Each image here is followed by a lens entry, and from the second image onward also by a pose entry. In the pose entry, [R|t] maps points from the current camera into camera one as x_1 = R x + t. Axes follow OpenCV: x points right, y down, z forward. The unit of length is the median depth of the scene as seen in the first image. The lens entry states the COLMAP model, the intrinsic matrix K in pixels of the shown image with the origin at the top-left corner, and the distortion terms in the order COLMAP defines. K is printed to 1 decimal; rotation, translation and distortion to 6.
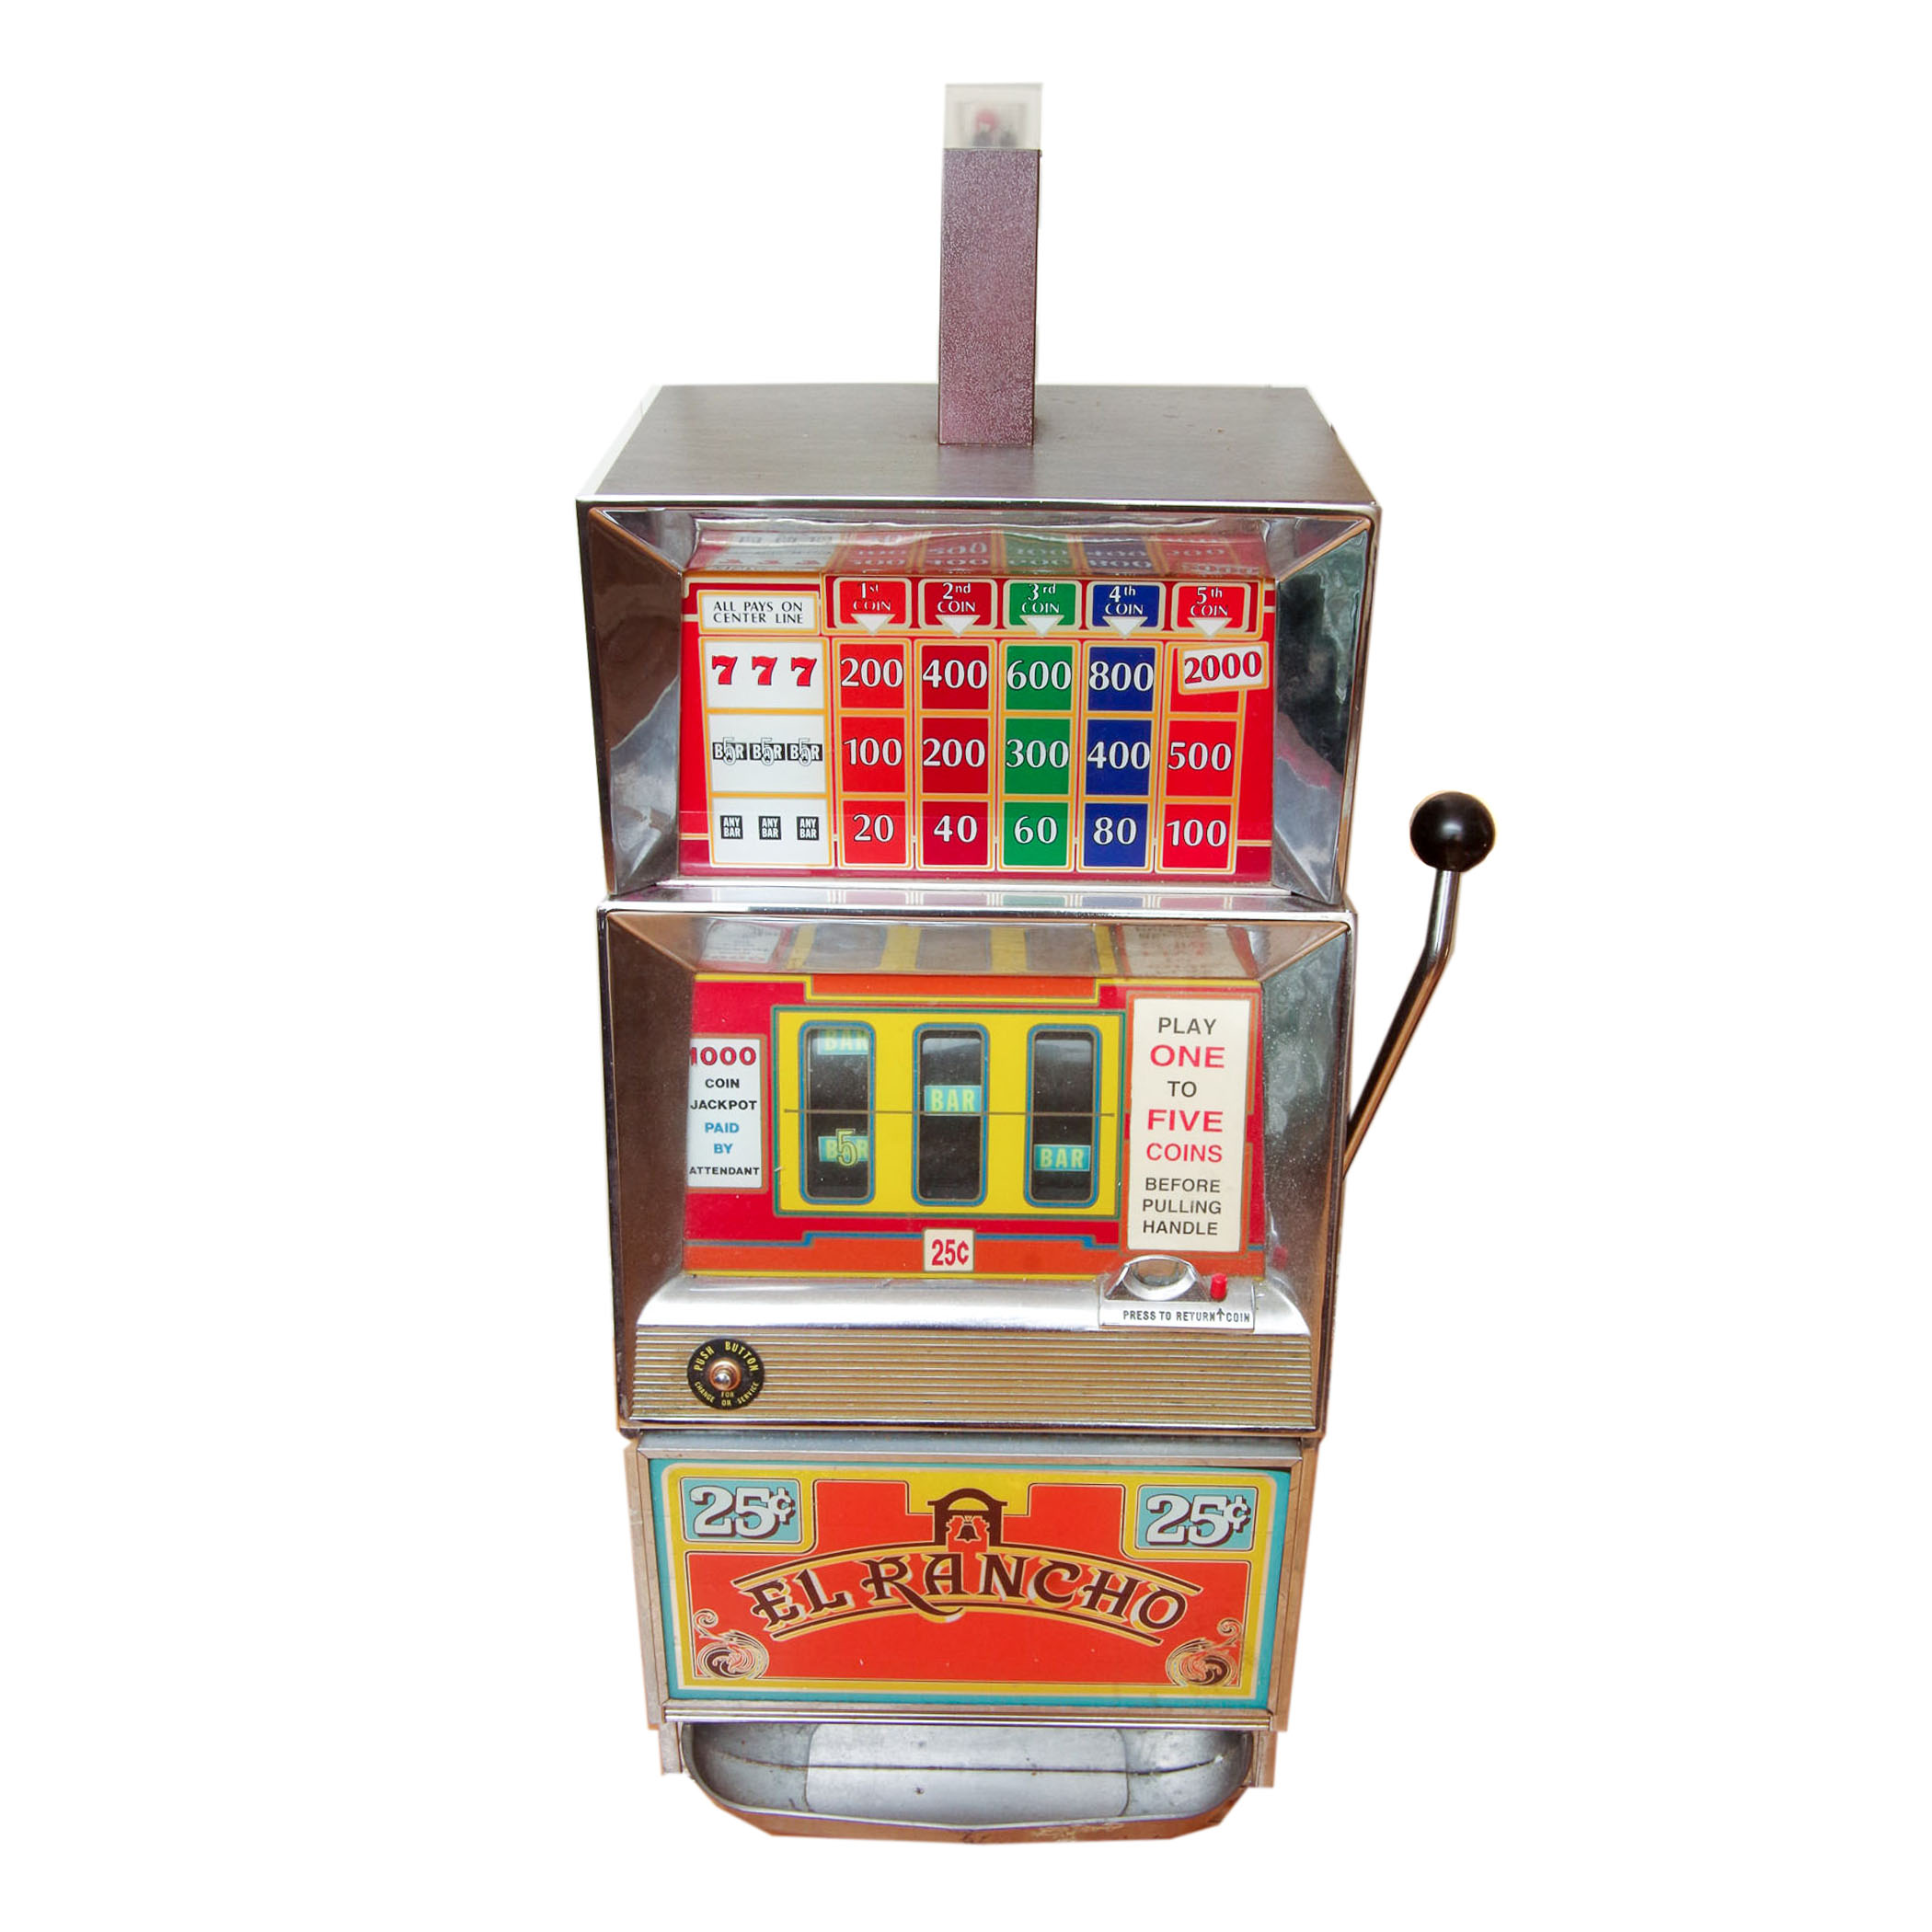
lens RADIAL K [[1789.8, 0, 979.1], [0, 1789.8, 986.2], [0, 0, 1]] dist [-0.071378, 0.000000]
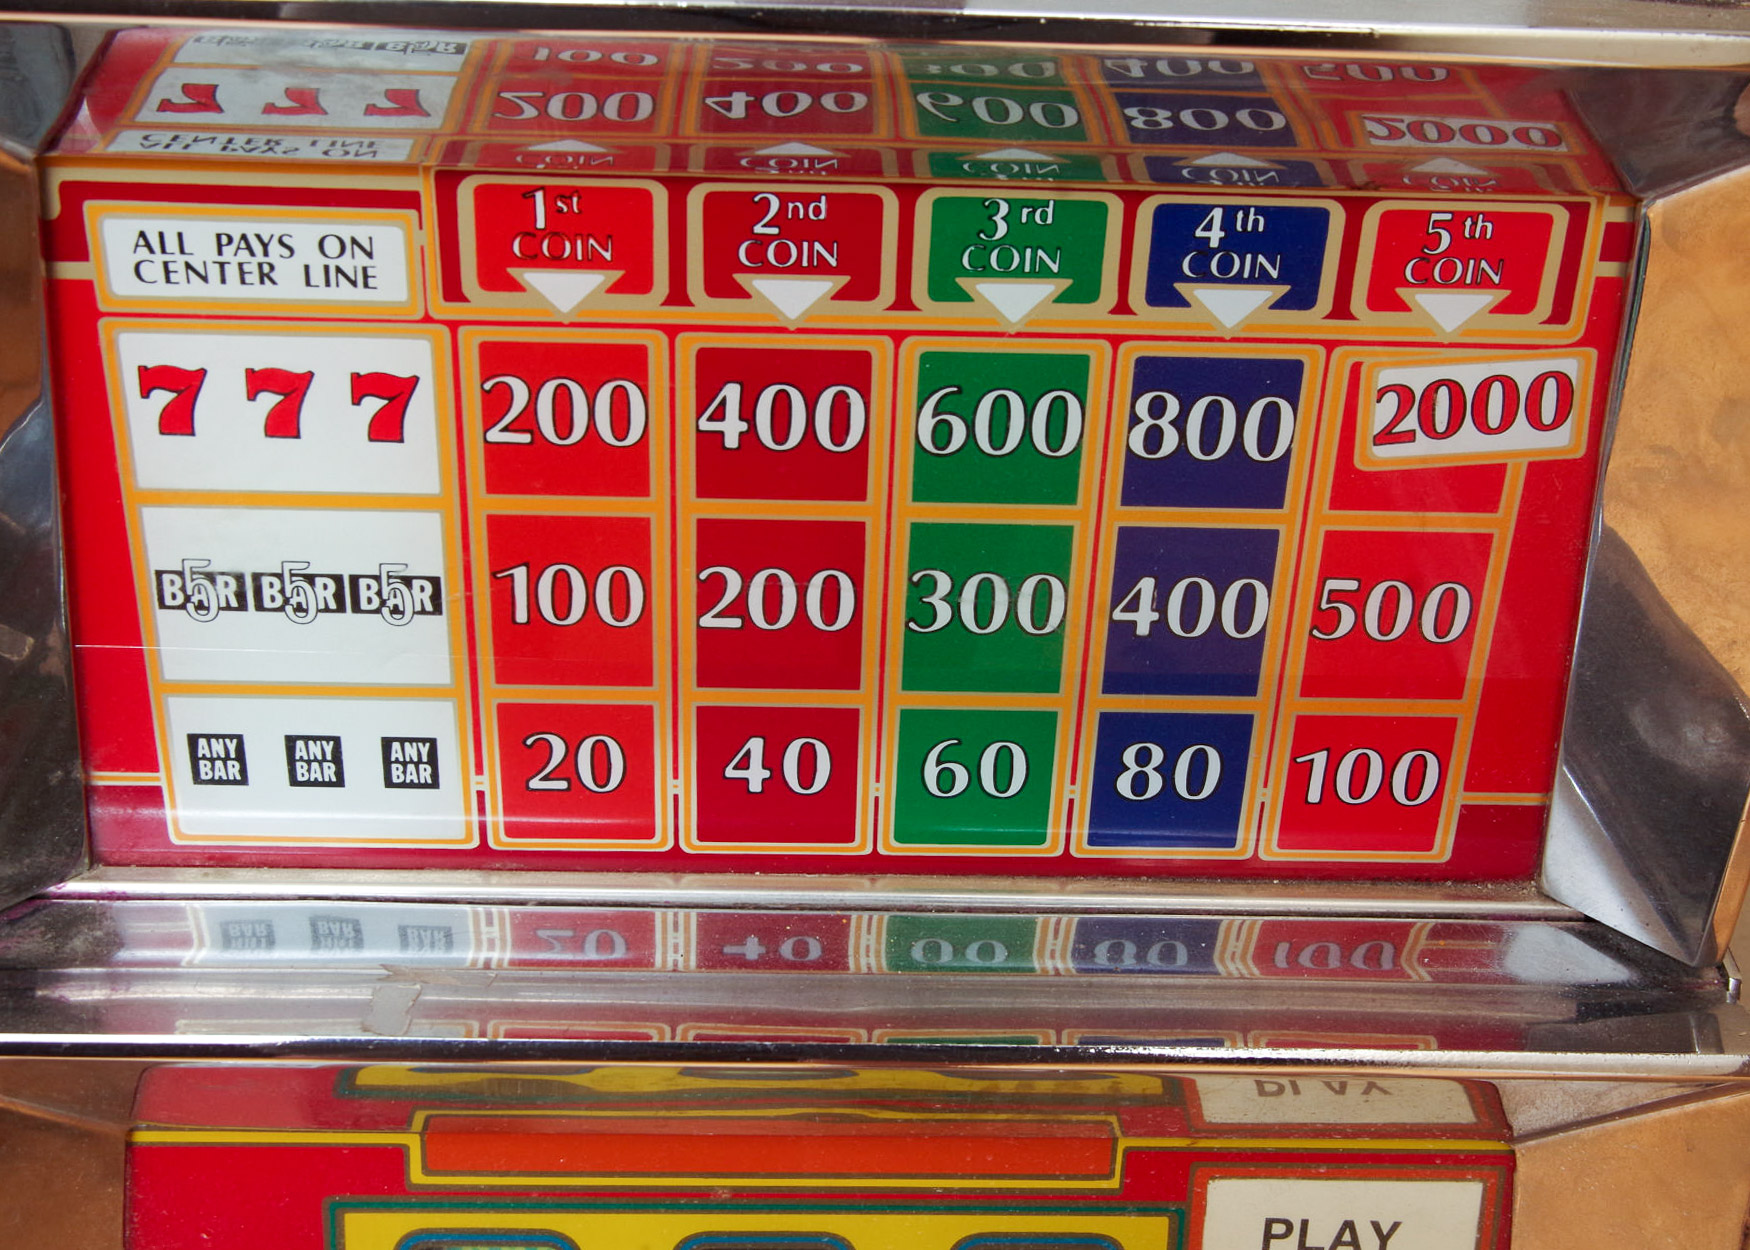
lens RADIAL K [[2454.6, 0, 877.6], [0, 2454.6, 610.7], [0, 0, 1]] dist [0.016153, 0.000000]
pose [[0.998777, 0.004156, 0.049274, -0.018154], [-0.009969, 0.992923, 0.118339, -0.188799], [-0.048434, -0.118685, 0.991750, 0.451392]]
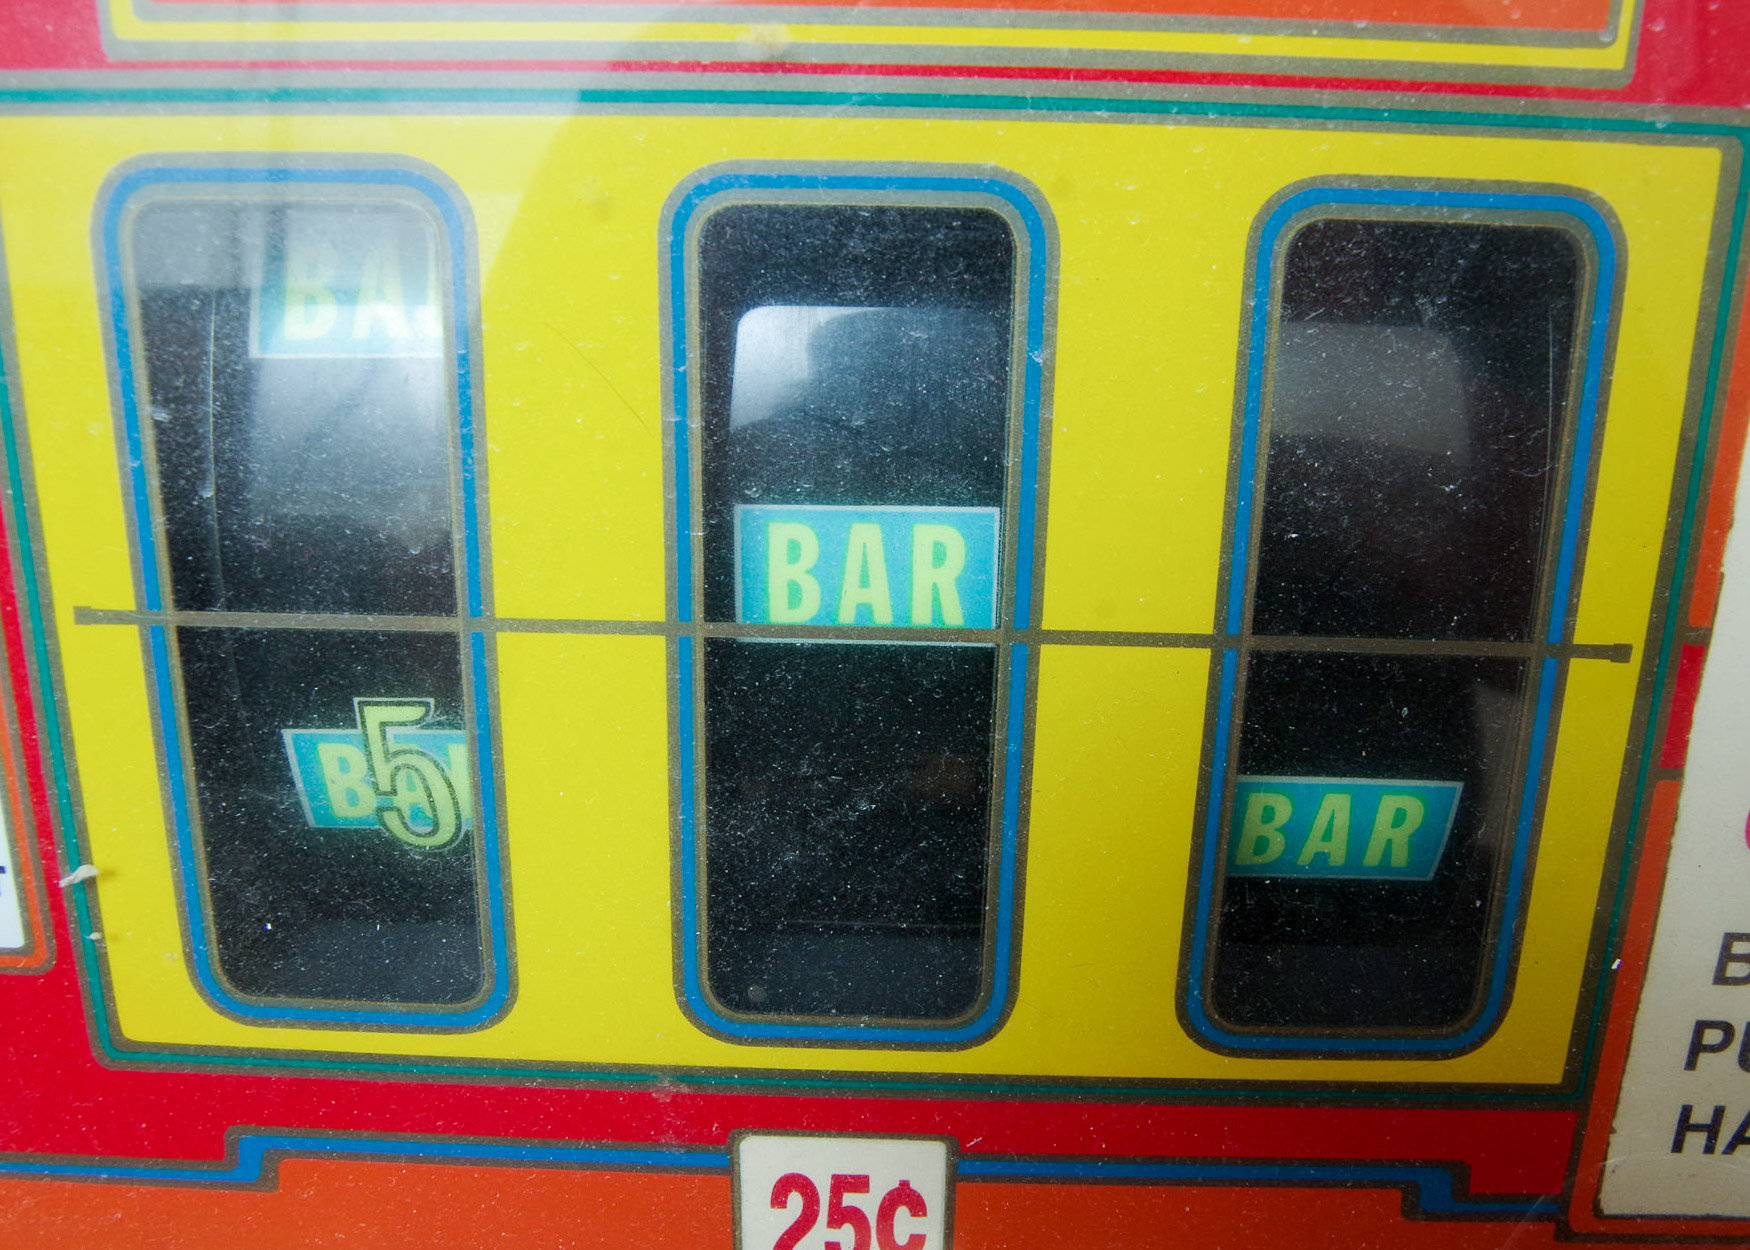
lens RADIAL K [[1522.2, 0, 918.8], [0, 1522.2, 620.4], [0, 0, 1]] dist [-0.096073, 0.052591]
pose [[0.999891, 0.013813, 0.005257, -0.009313], [-0.014140, 0.997565, 0.068297, 0.057822], [-0.004301, -0.068364, 0.997651, 0.832230]]
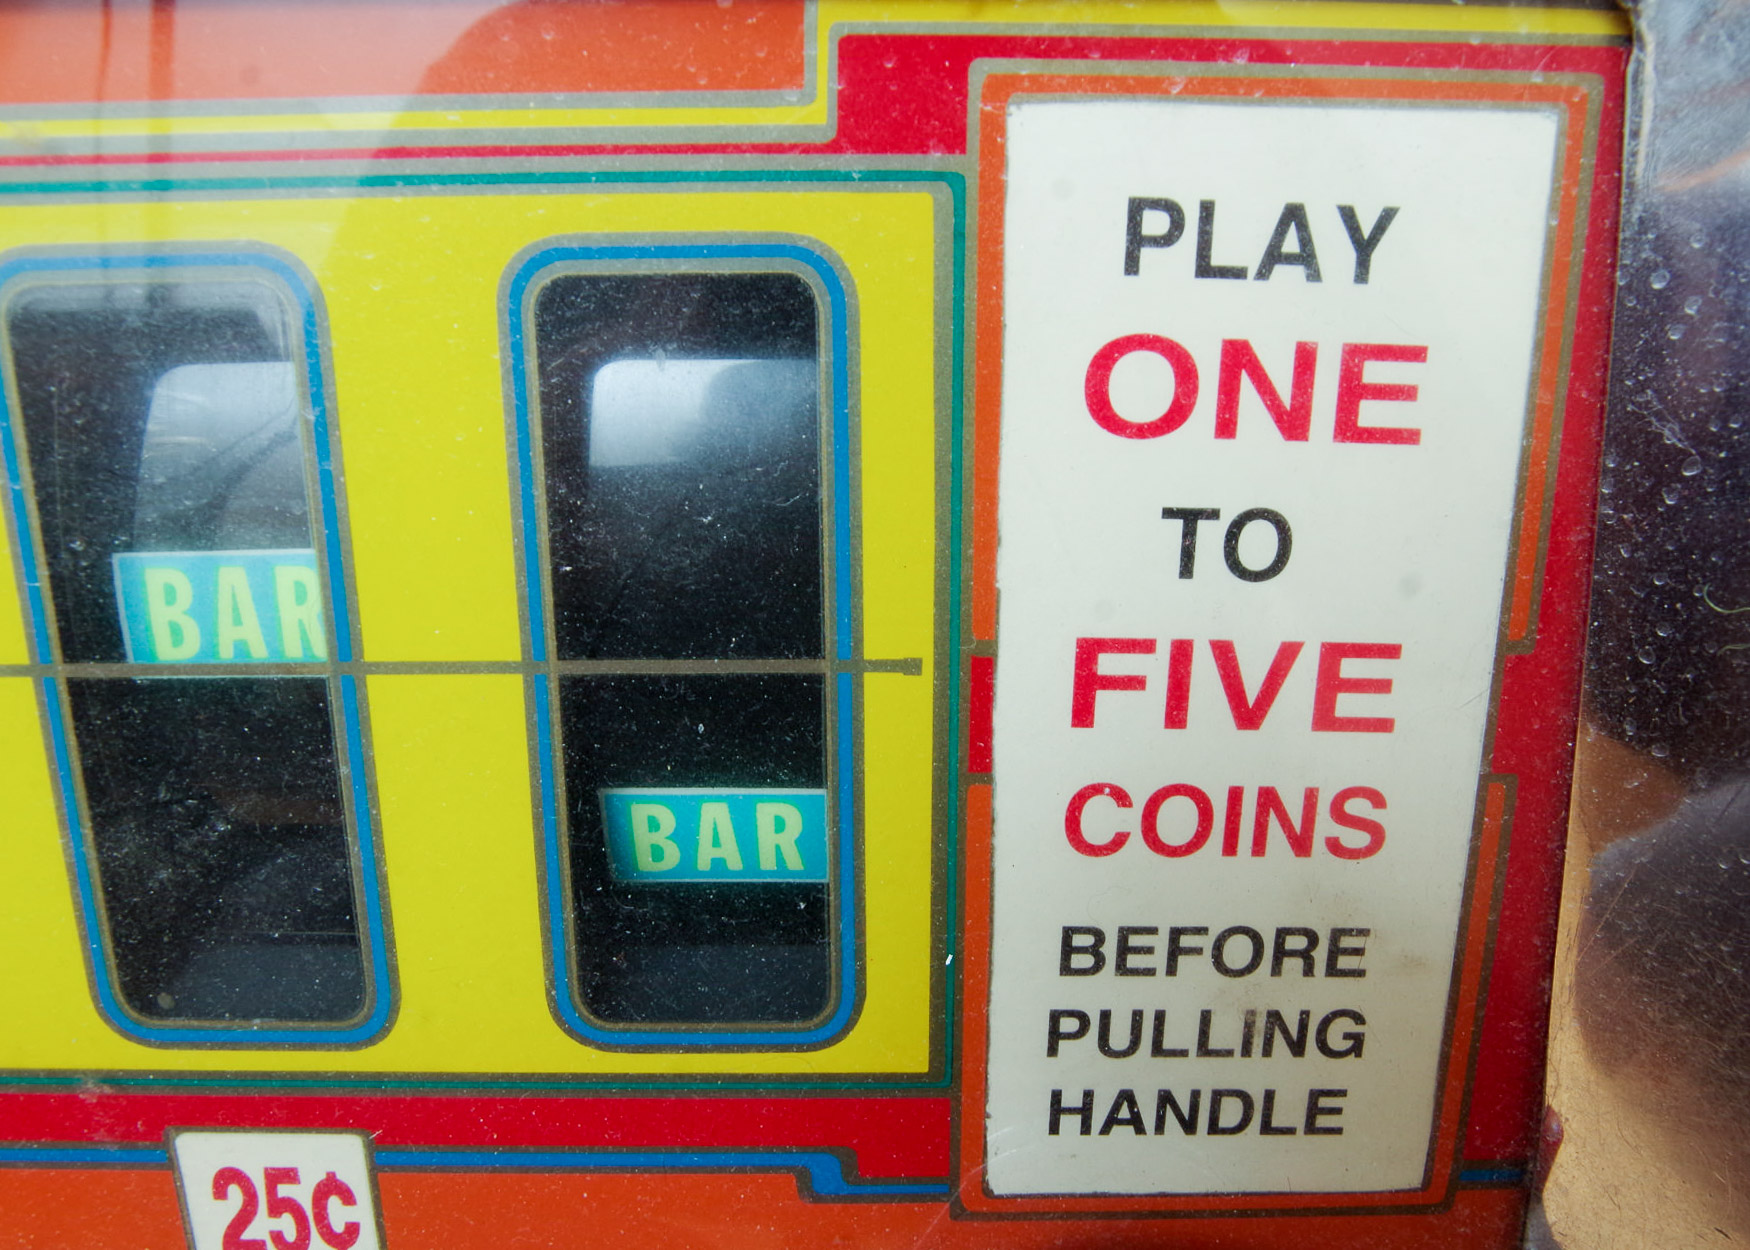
lens RADIAL K [[1522.2, 0, 872.6], [0, 1522.2, 635.7], [0, 0, 1]] dist [-0.096073, 0.052591]
pose [[0.999734, -0.016960, 0.015659, 0.067093], [0.015728, 0.997010, 0.075652, 0.054187], [-0.016895, -0.075386, 0.997011, 0.818008]]
